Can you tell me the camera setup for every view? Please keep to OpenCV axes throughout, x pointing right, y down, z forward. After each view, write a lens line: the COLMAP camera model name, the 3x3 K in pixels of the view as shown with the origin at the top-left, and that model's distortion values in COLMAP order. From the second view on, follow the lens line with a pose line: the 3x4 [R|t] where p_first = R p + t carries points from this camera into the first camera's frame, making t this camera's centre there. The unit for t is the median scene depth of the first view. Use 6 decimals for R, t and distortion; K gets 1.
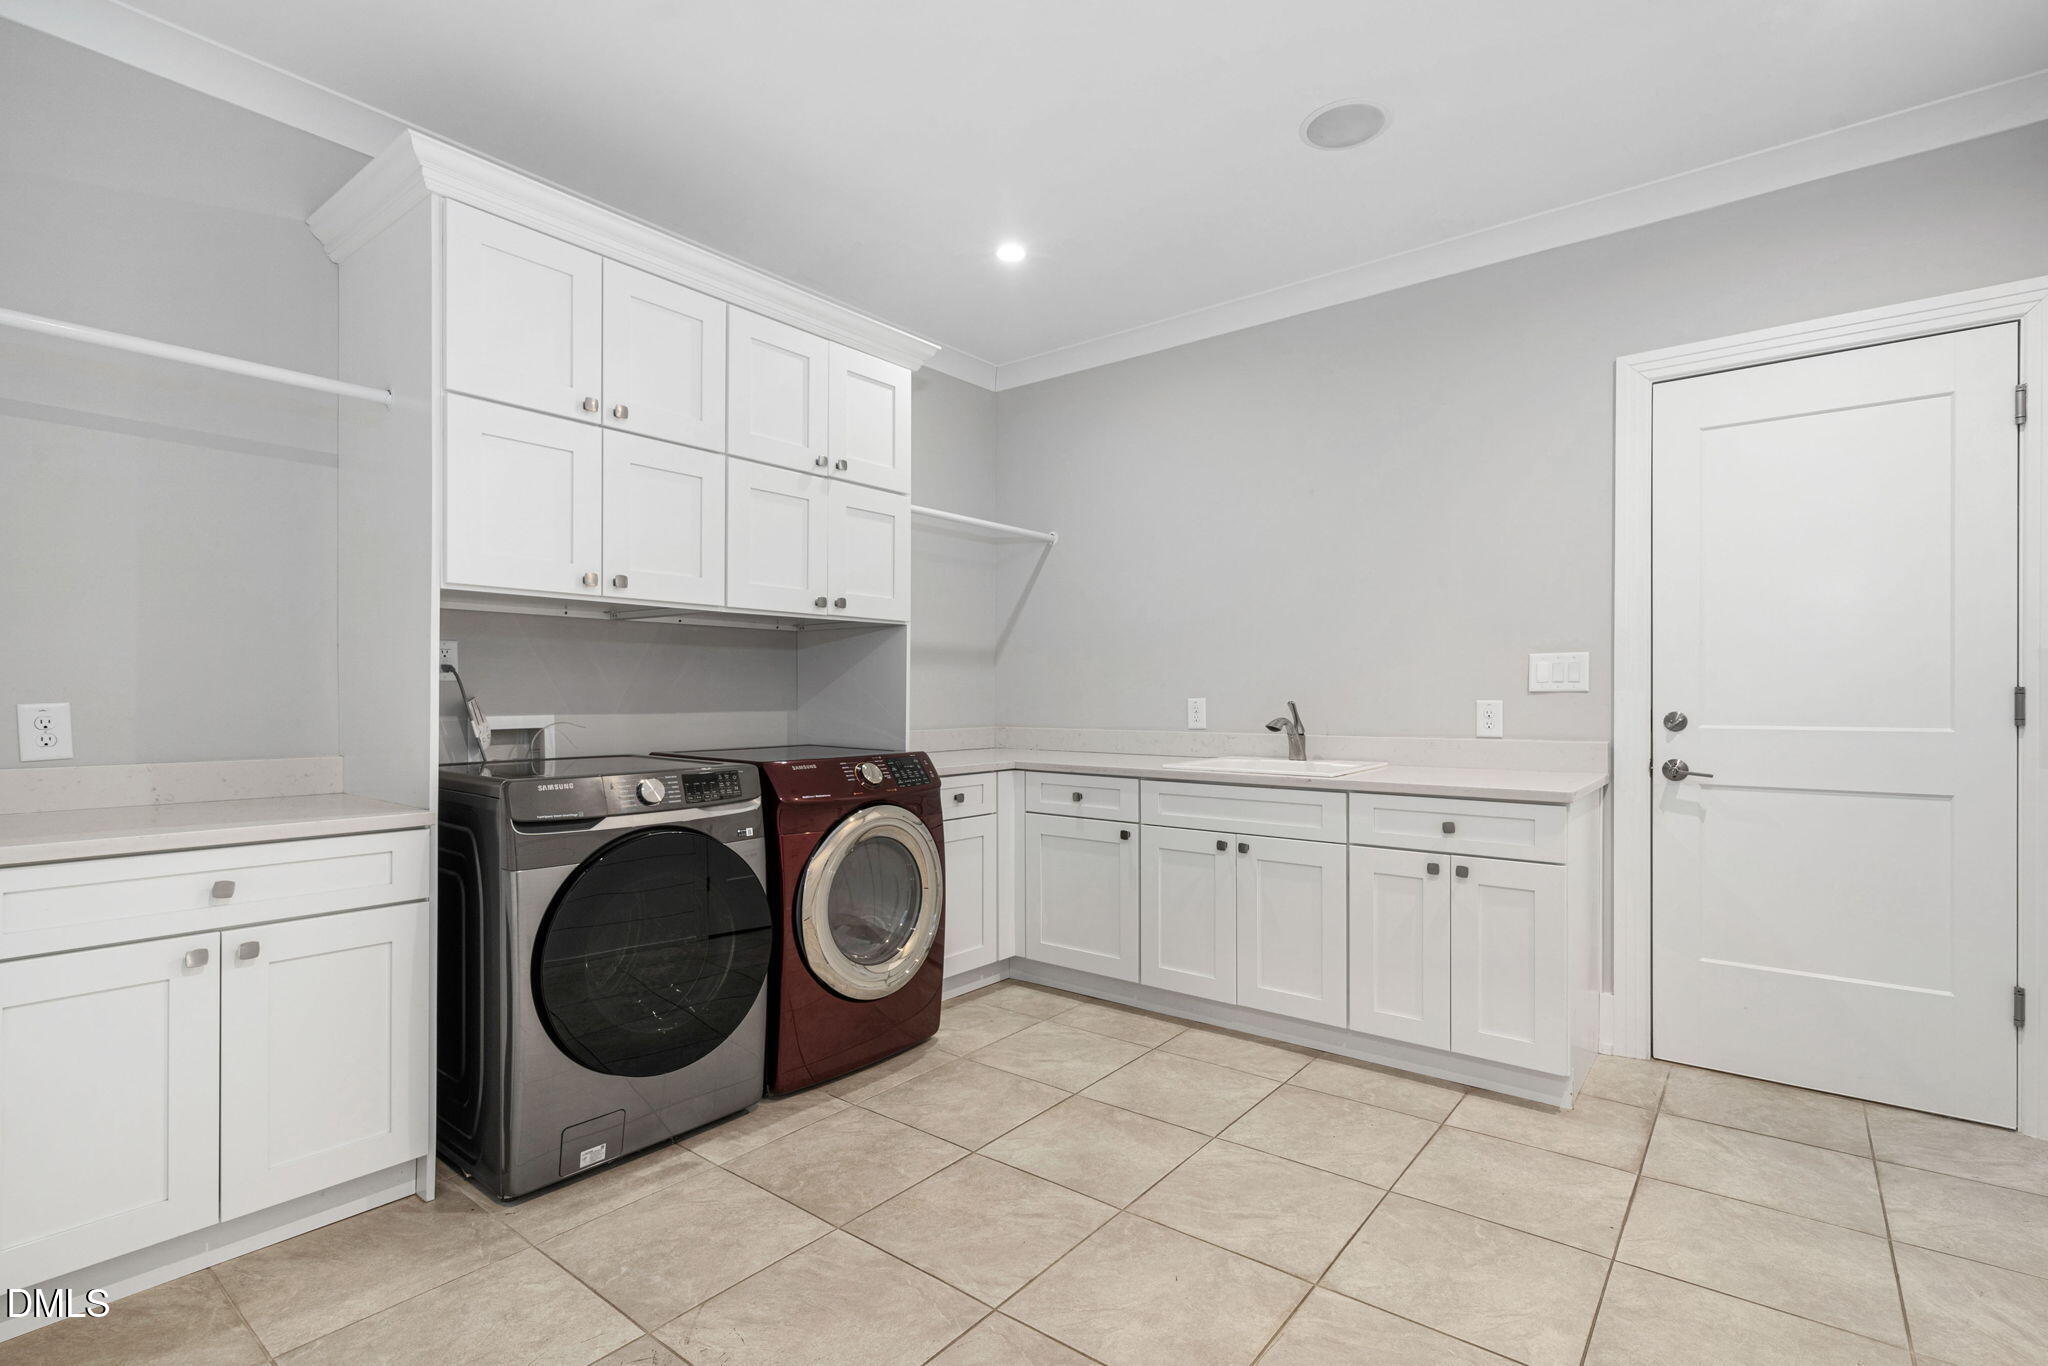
lens RADIAL K [[952.8, 0, 1003.4], [0, 952.8, 713.7], [0, 0, 1]] dist [-0.002713, 0.000865]
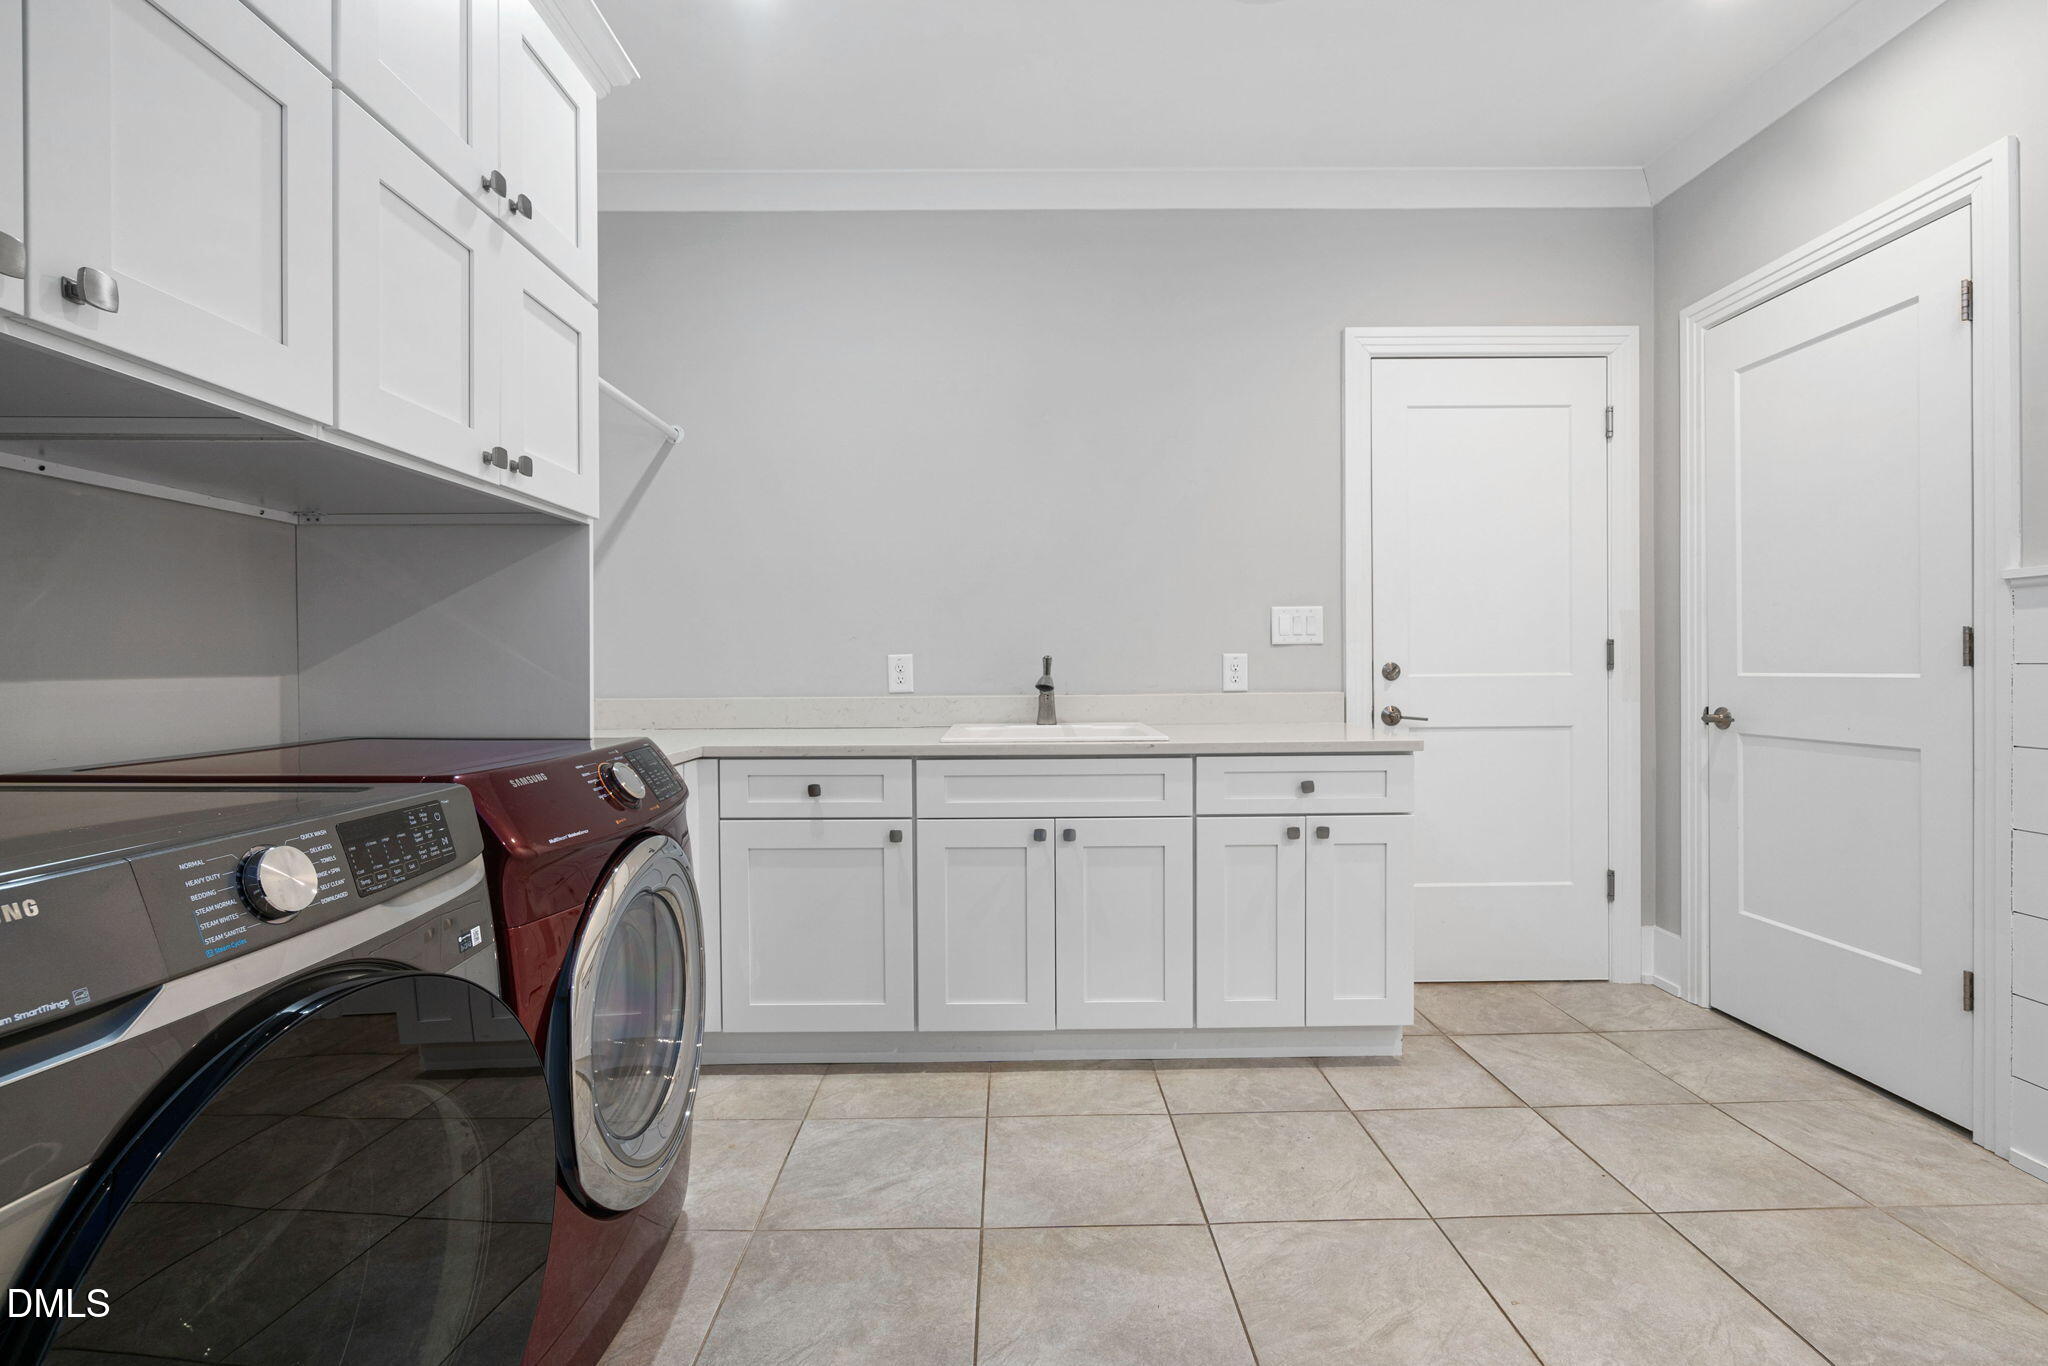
lens RADIAL K [[935.6, 0, 1020.7], [0, 935.6, 680.9], [0, 0, 1]] dist [-0.004036, 0.001000]
pose [[0.769782, -0.016571, 0.638091, -0.304691], [0.019777, 0.999802, 0.002106, 0.008417], [-0.638000, 0.010999, 0.769958, 0.442155]]
